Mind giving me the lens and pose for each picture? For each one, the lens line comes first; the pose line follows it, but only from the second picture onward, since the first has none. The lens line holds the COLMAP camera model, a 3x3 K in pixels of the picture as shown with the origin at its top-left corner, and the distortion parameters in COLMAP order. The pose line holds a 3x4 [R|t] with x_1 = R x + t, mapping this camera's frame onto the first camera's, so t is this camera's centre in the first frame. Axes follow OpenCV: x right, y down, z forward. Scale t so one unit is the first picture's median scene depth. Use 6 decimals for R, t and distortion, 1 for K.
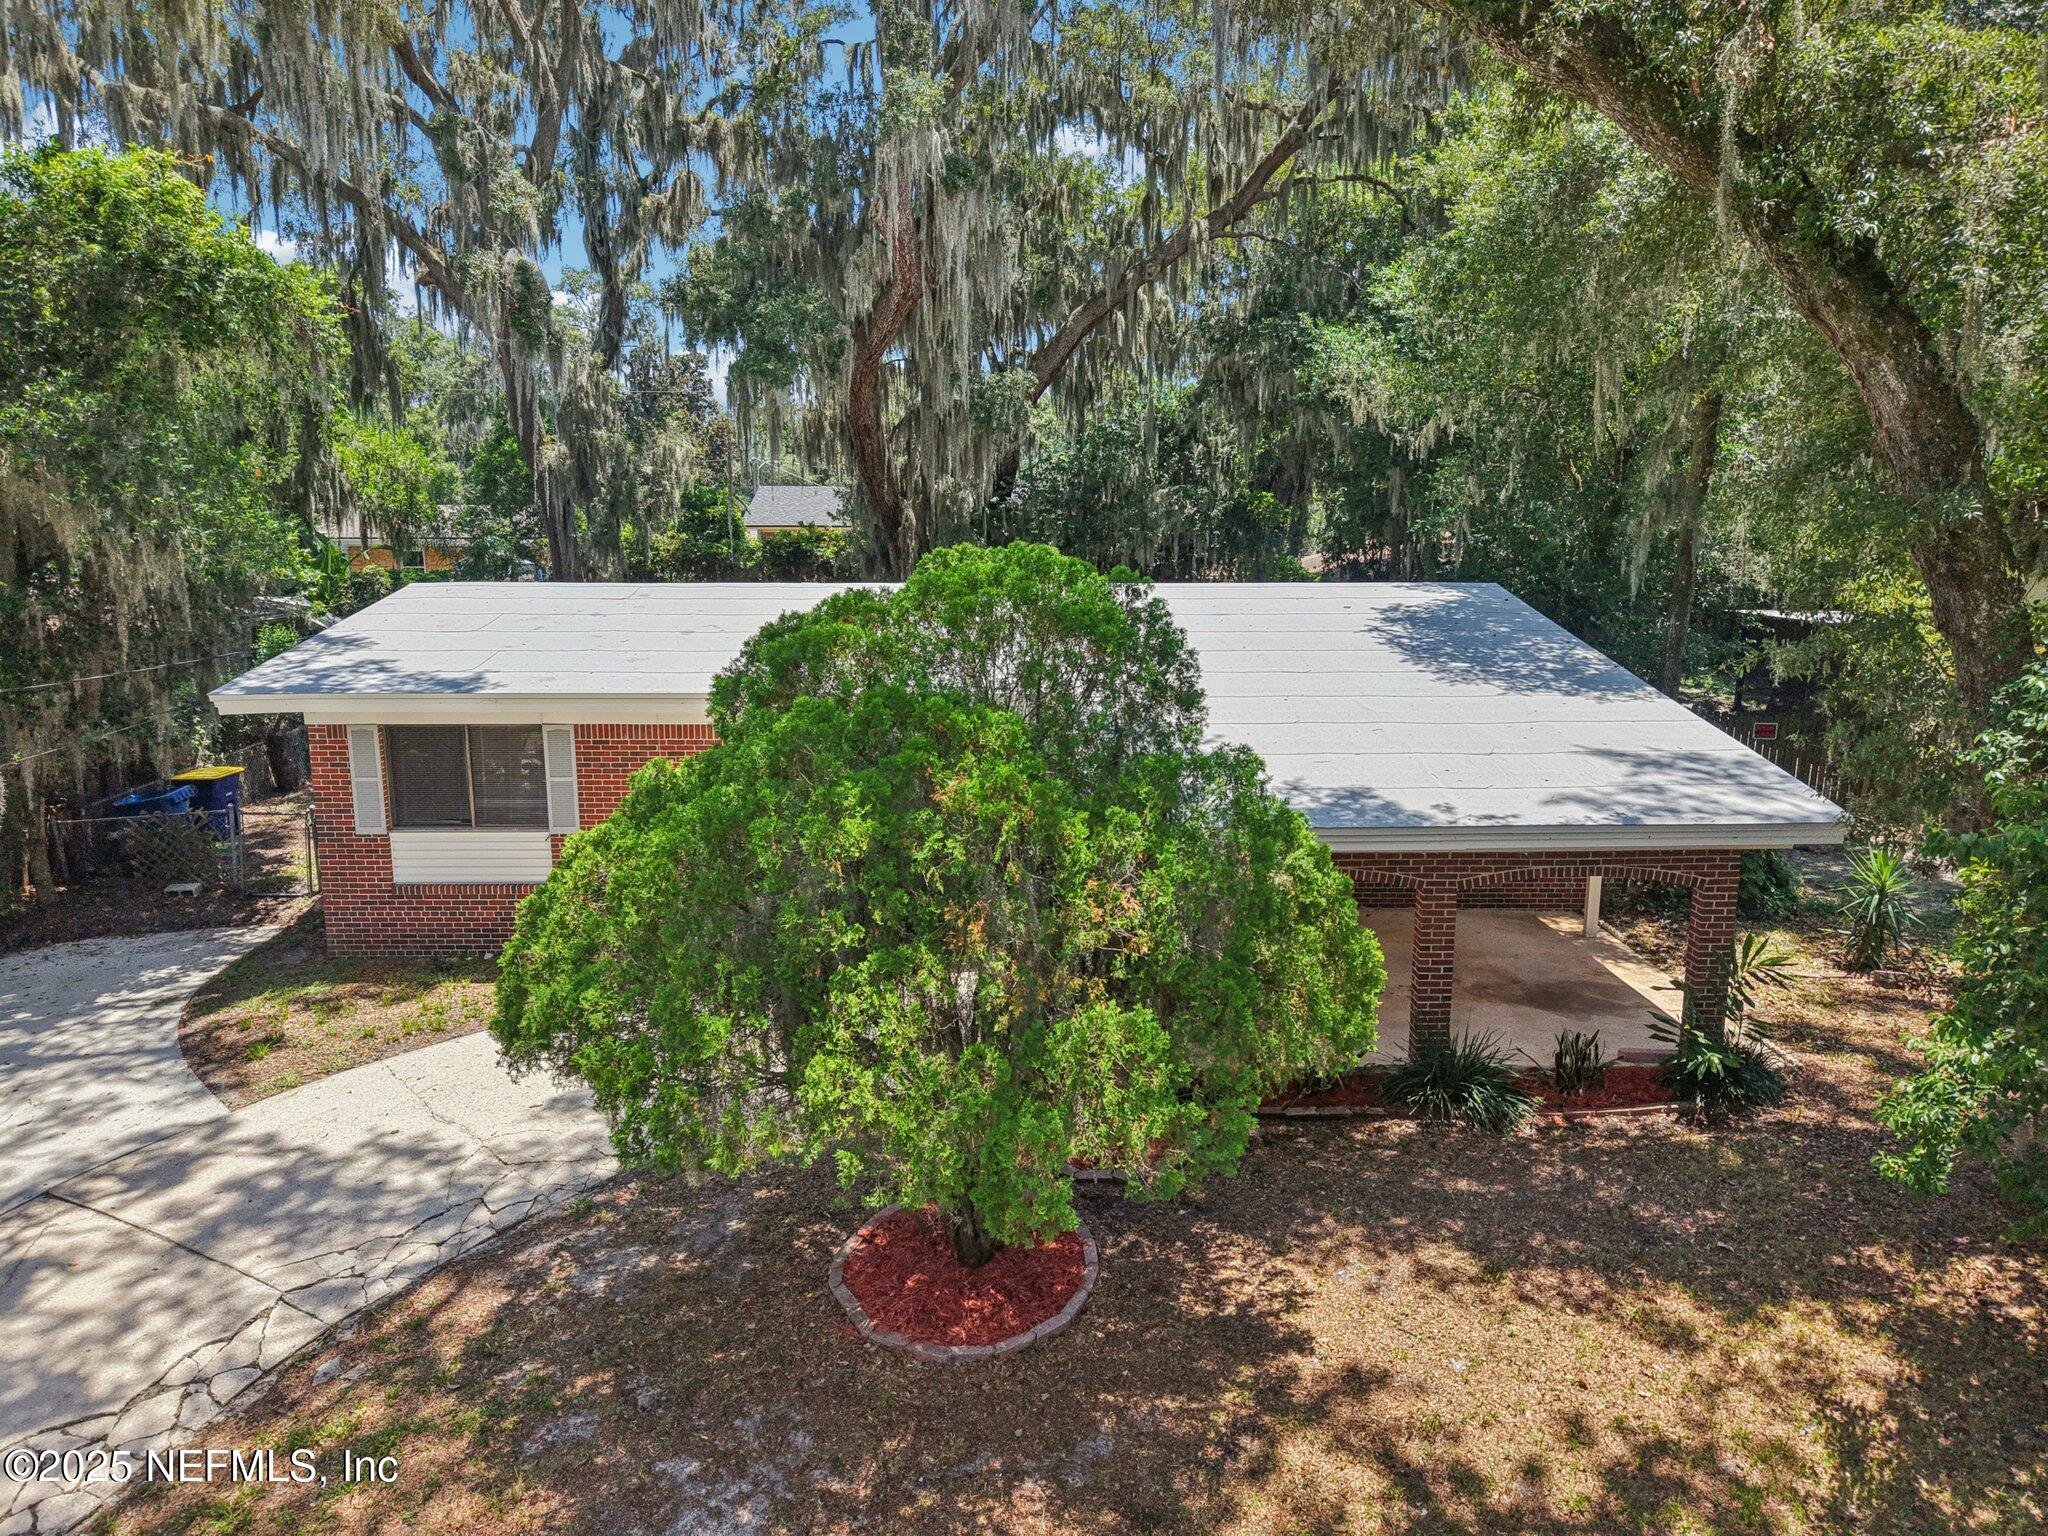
lens RADIAL K [[1443.9, 0, 1024.0], [0, 1443.9, 768.0], [0, 0, 1]] dist [-0.000938, -0.000044]
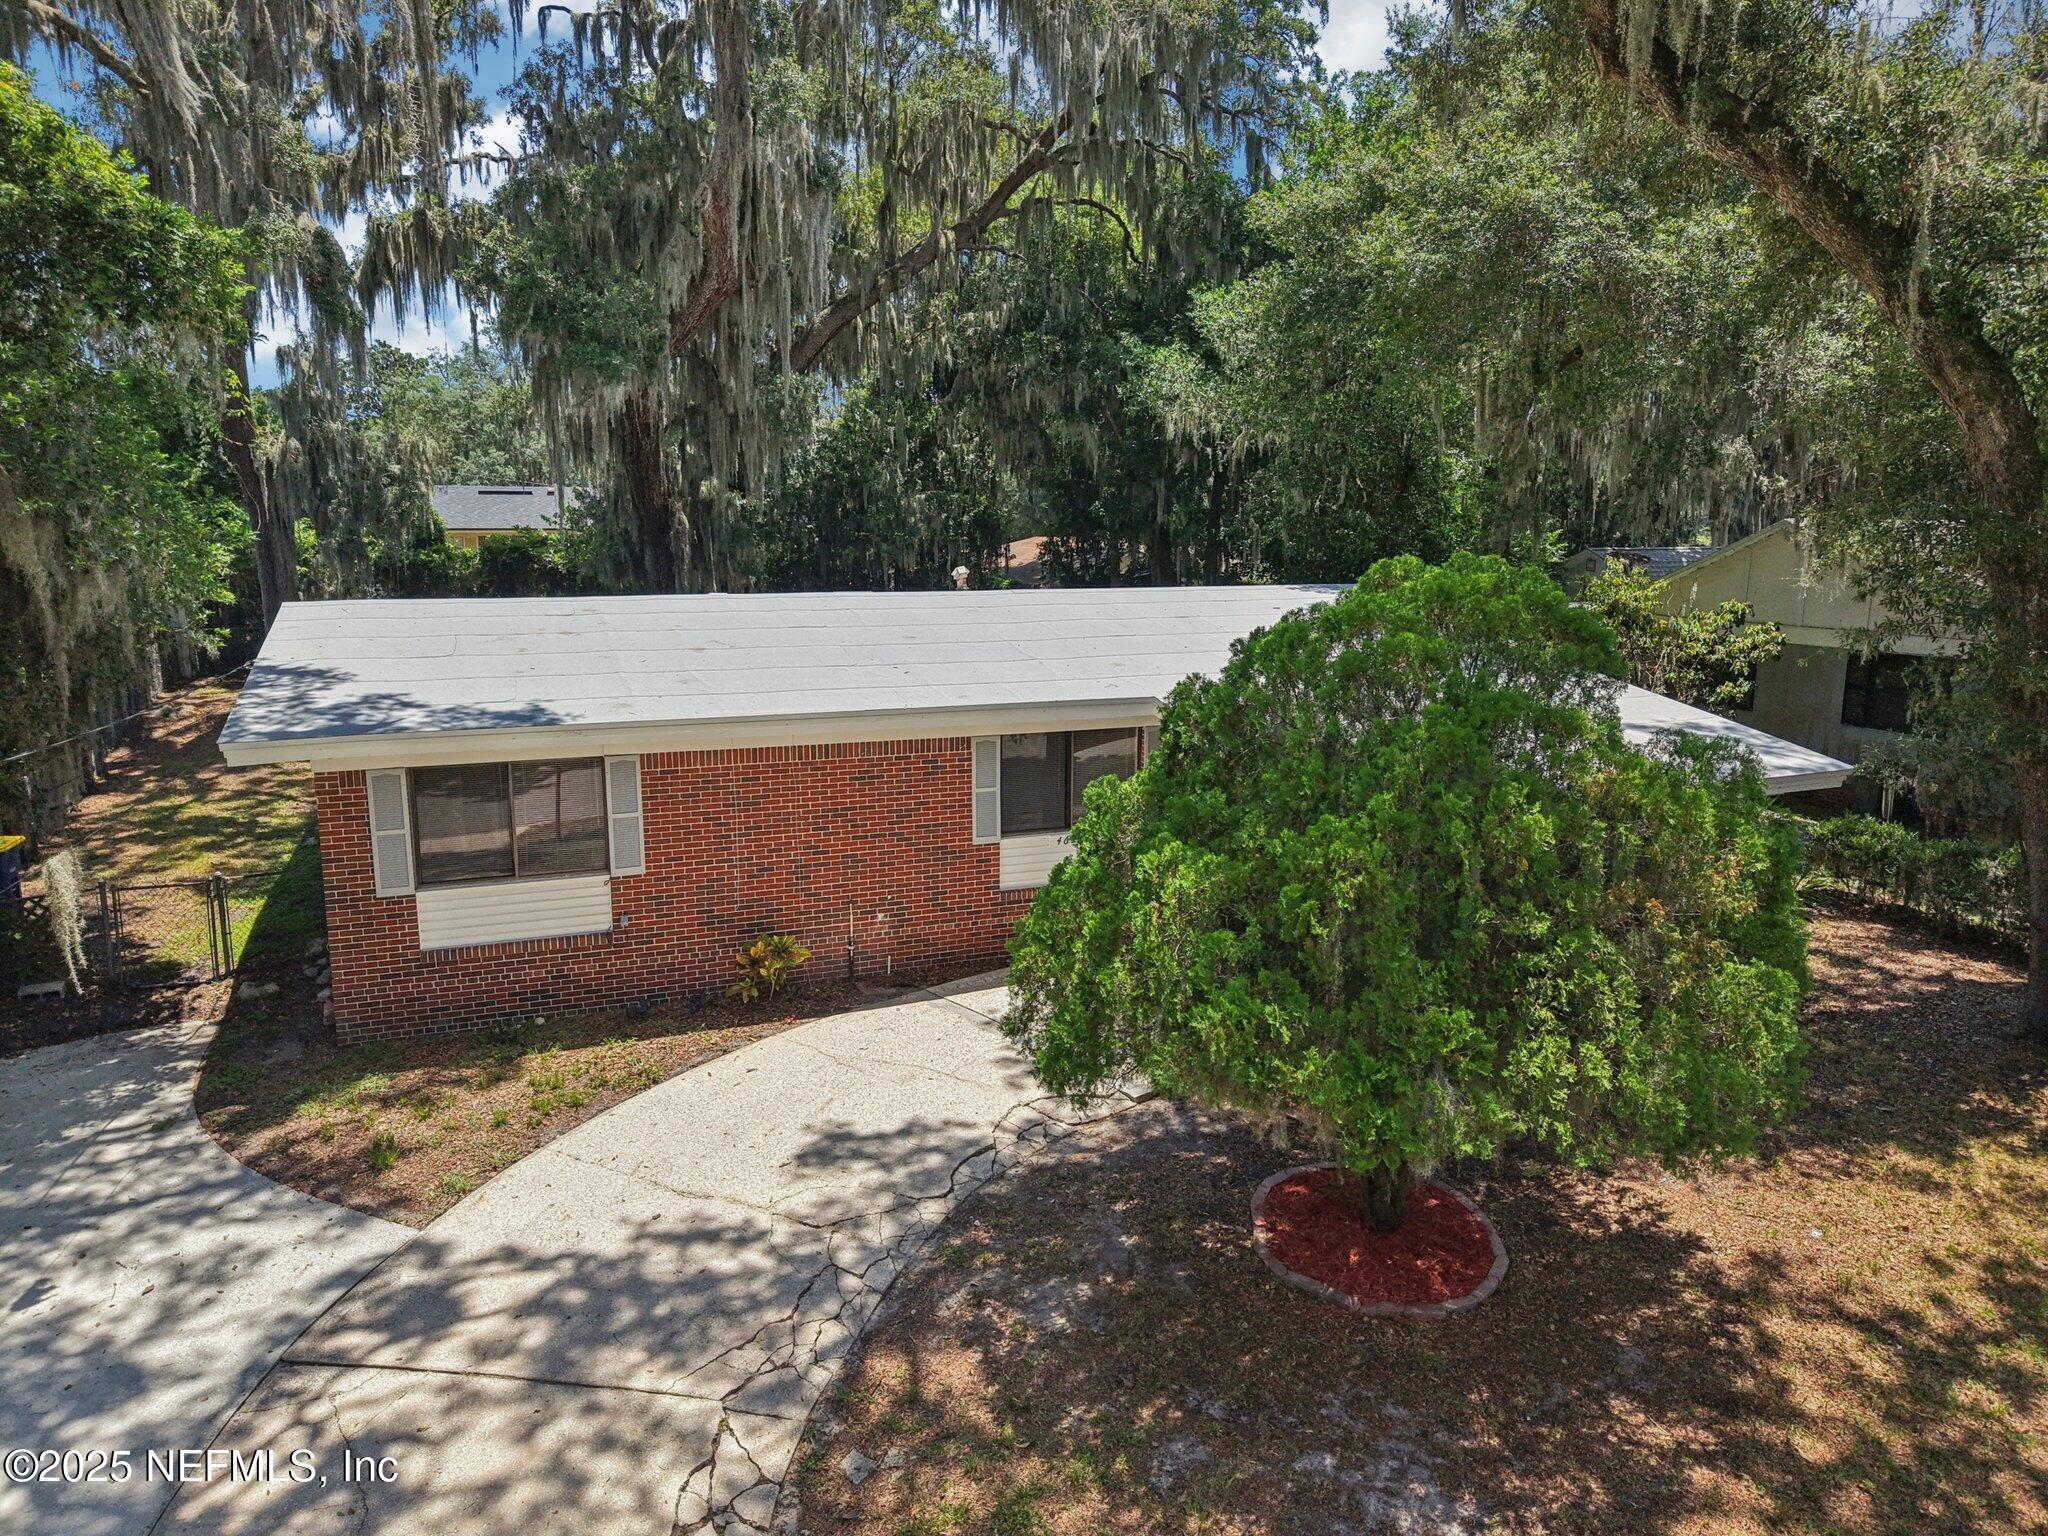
lens RADIAL K [[1454.1, 0, 1019.5], [0, 1454.1, 756.6], [0, 0, 1]] dist [0.012186, -0.008243]
pose [[0.928345, -0.058842, 0.367034, -0.523794], [0.062231, 0.998058, 0.002604, -0.019902], [-0.366474, 0.020424, 0.930204, 0.073521]]
